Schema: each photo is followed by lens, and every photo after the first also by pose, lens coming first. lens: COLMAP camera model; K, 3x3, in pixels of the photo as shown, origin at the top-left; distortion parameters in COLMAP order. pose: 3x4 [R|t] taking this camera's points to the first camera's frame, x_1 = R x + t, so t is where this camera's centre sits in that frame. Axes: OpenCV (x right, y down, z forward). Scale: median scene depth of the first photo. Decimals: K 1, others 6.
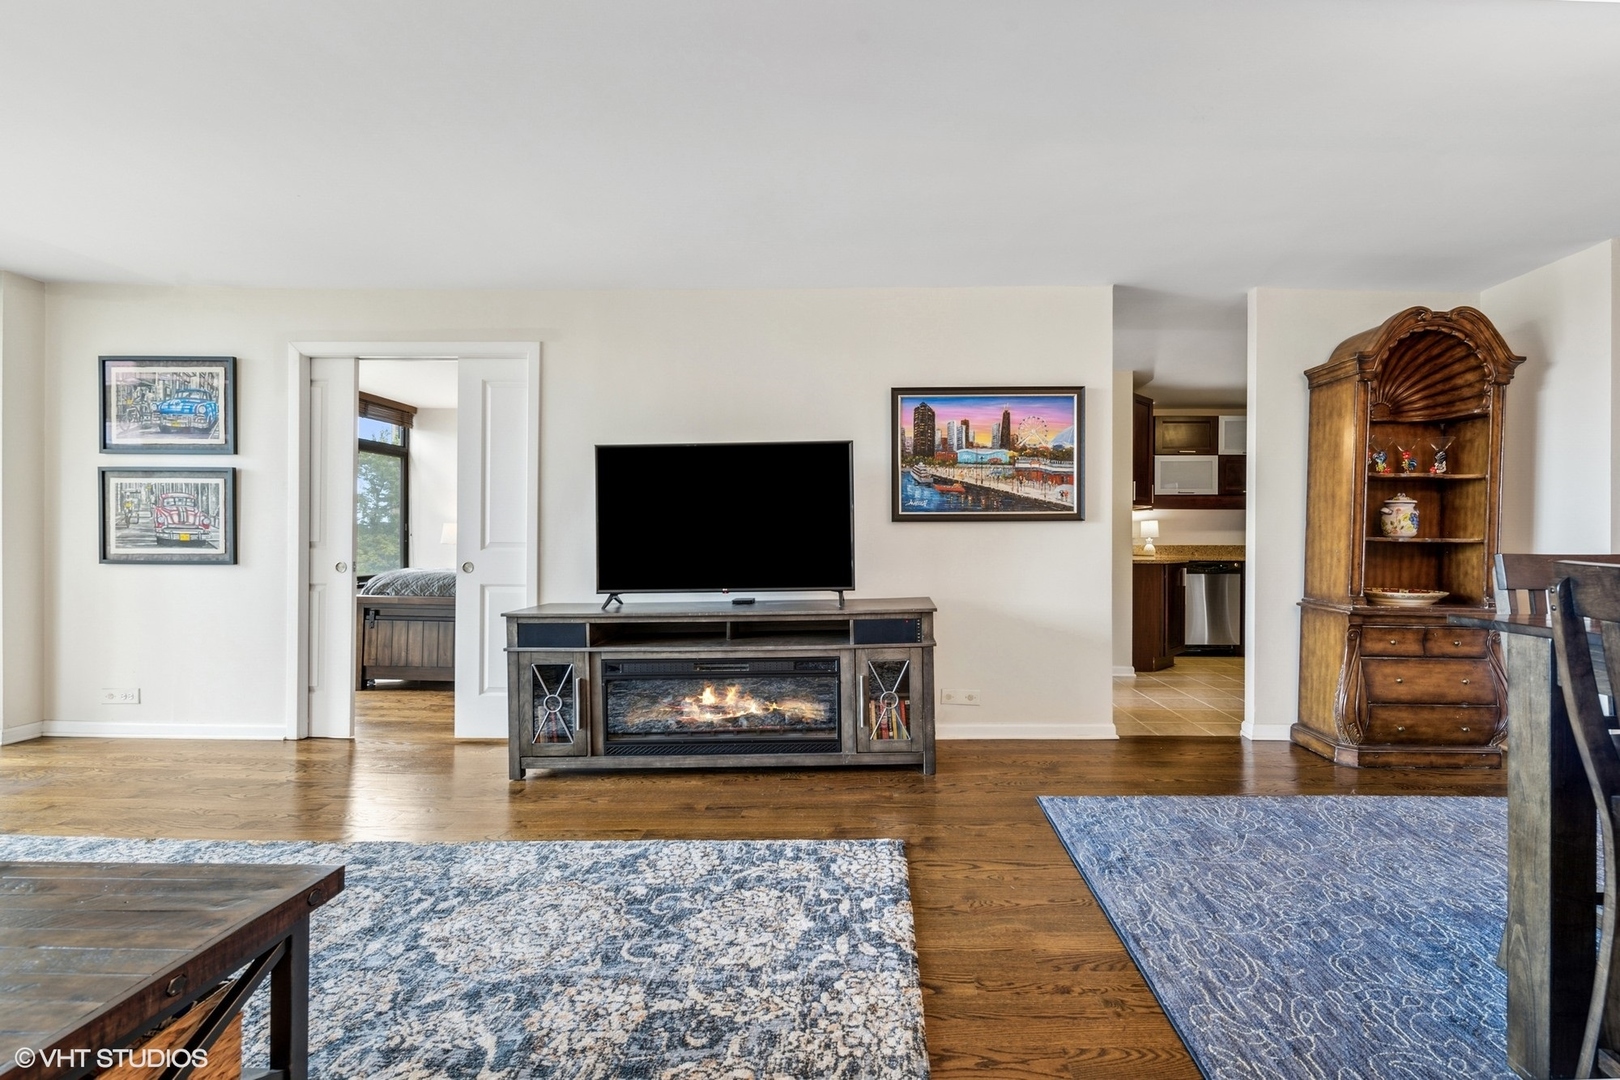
lens RADIAL K [[656.5, 0, 861.9], [0, 656.5, 532.4], [0, 0, 1]] dist [0.002719, -0.003403]
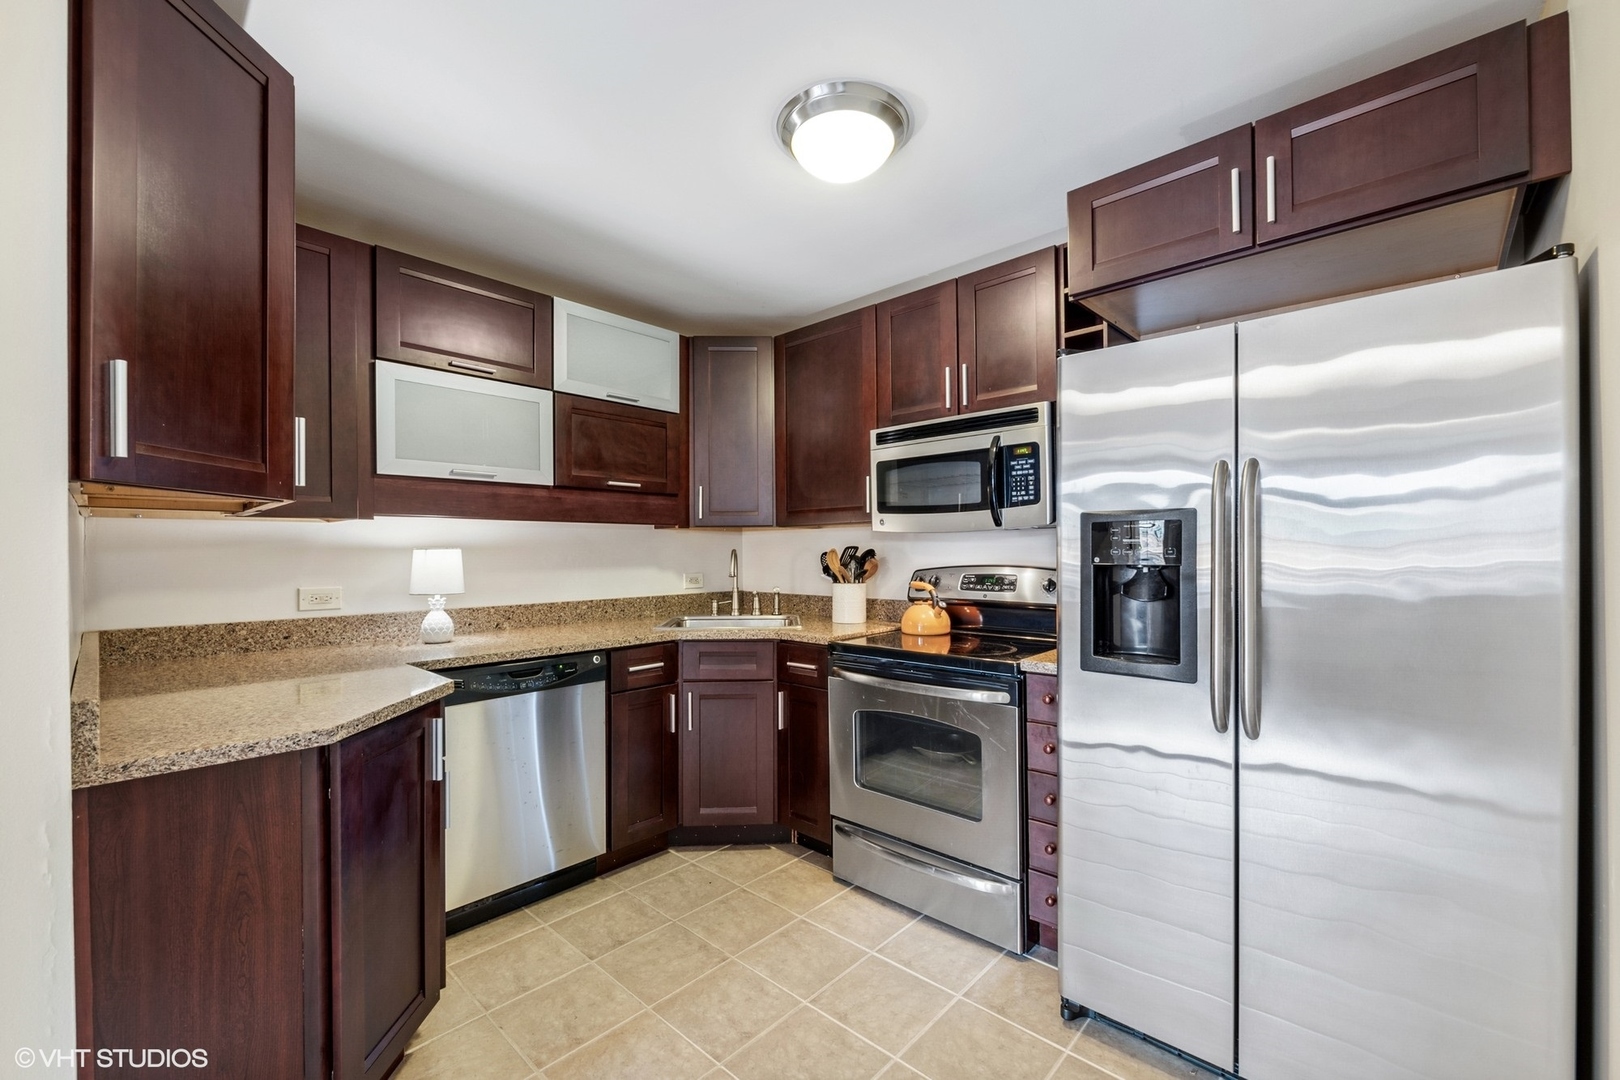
lens RADIAL K [[656.5, 0, 813.2], [0, 656.5, 551.3], [0, 0, 1]] dist [0.002719, -0.003403]
pose [[0.664379, -0.009724, 0.747332, 0.702150], [0.008325, 0.999950, 0.005610, -0.036149], [-0.747349, 0.002495, 0.664427, 1.240214]]
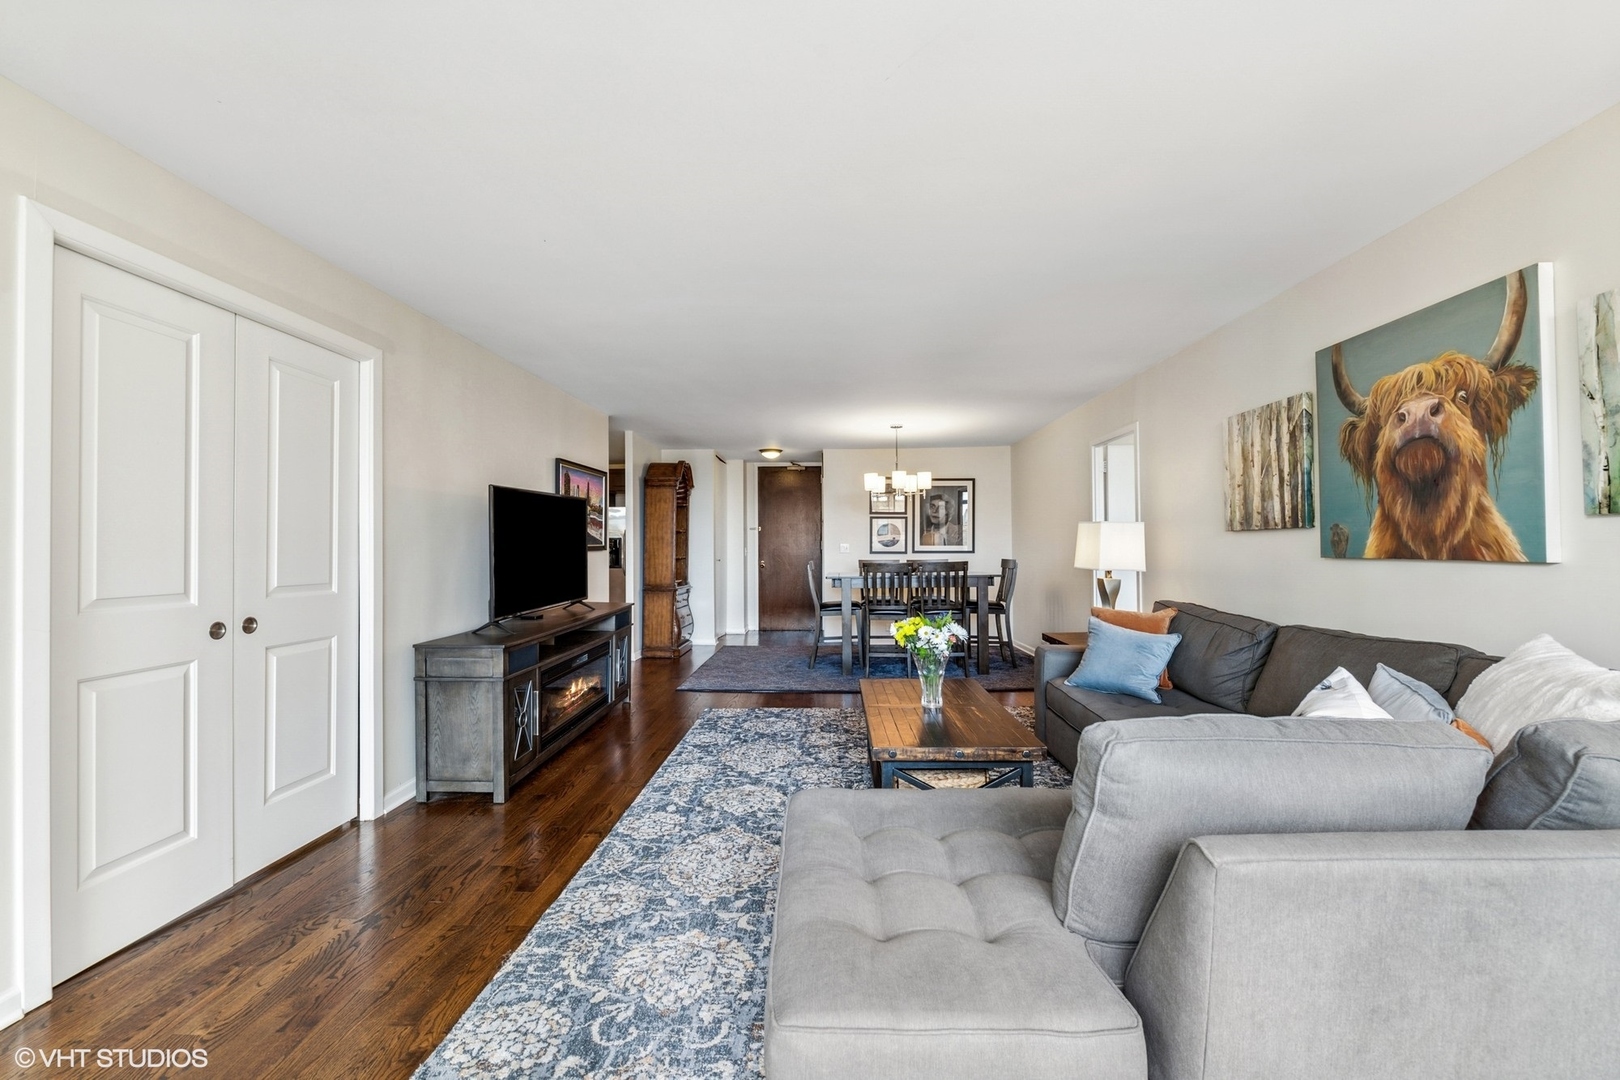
lens RADIAL K [[656.5, 0, 790.7], [0, 656.5, 545.7], [0, 0, 1]] dist [0.002719, -0.003403]
pose [[0.058342, -0.002989, 0.998292, -1.483997], [0.002021, 0.999994, 0.002876, -0.036781], [-0.998295, 0.001850, 0.058347, 0.455463]]
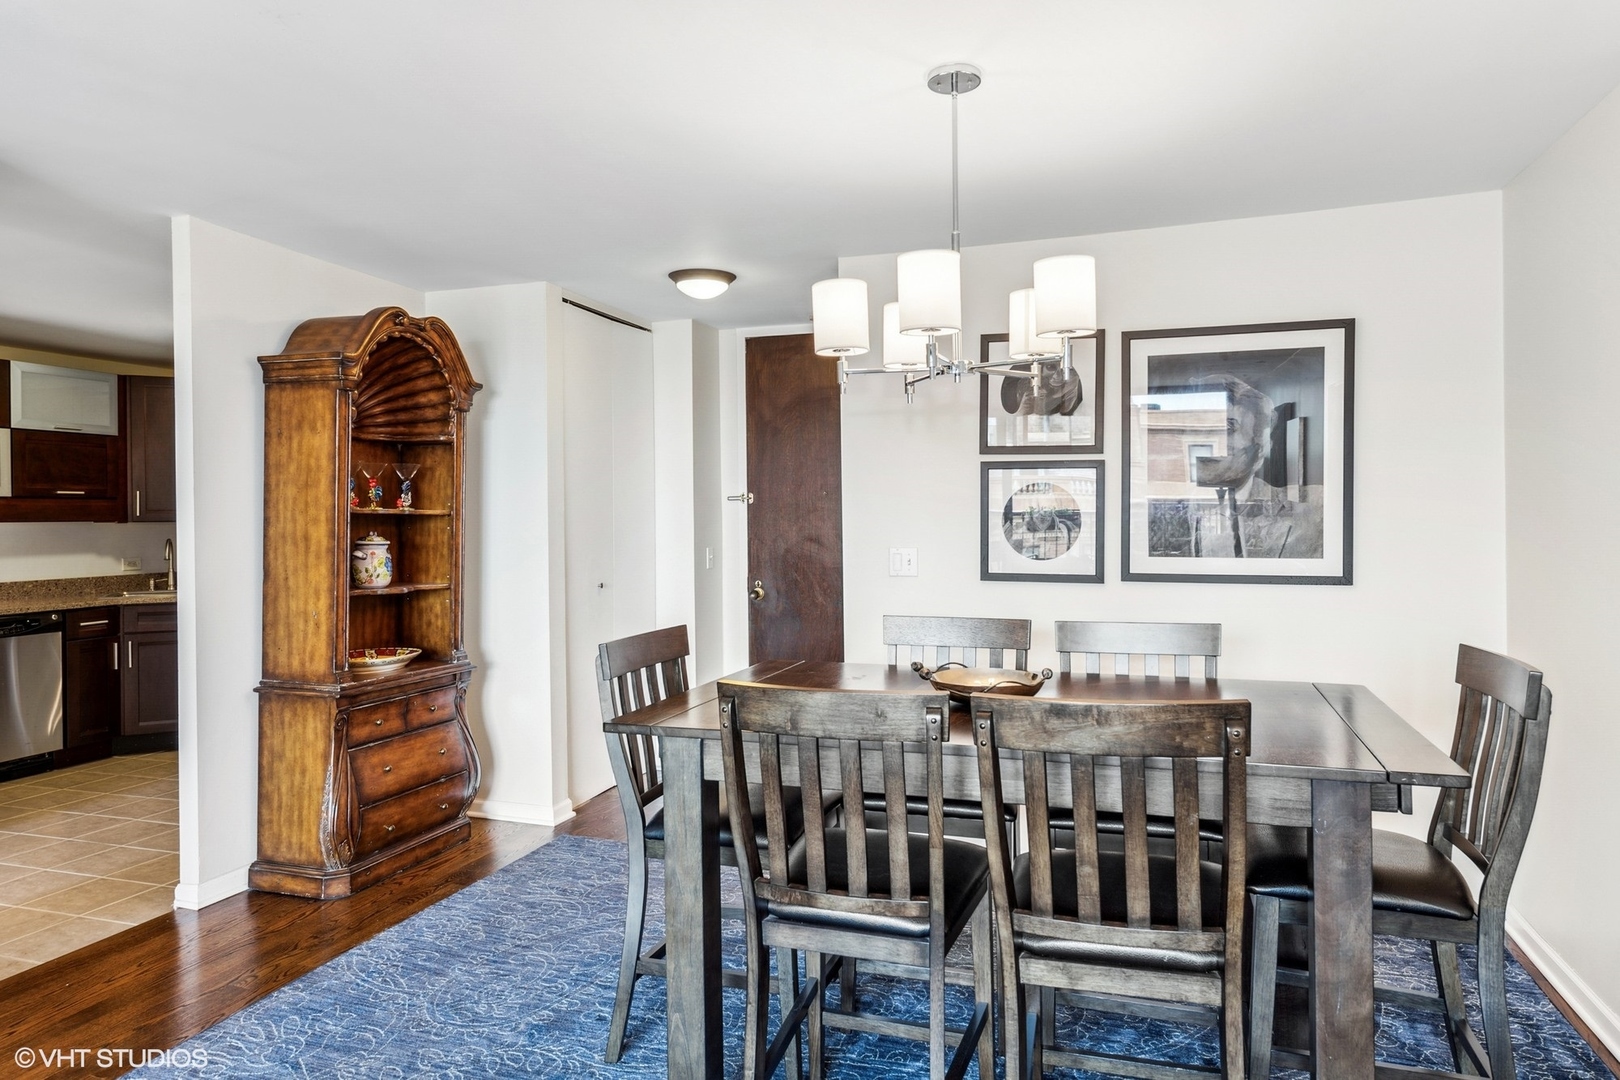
lens RADIAL K [[1020.2, 0, 797.5], [0, 1020.2, 525.4], [0, 0, 1]] dist [0.026560, -0.005275]
pose [[0.321345, -0.018501, 0.946781, -0.196297], [0.008699, 0.999825, 0.016585, -0.085912], [-0.946922, 0.002907, 0.321450, 0.114935]]
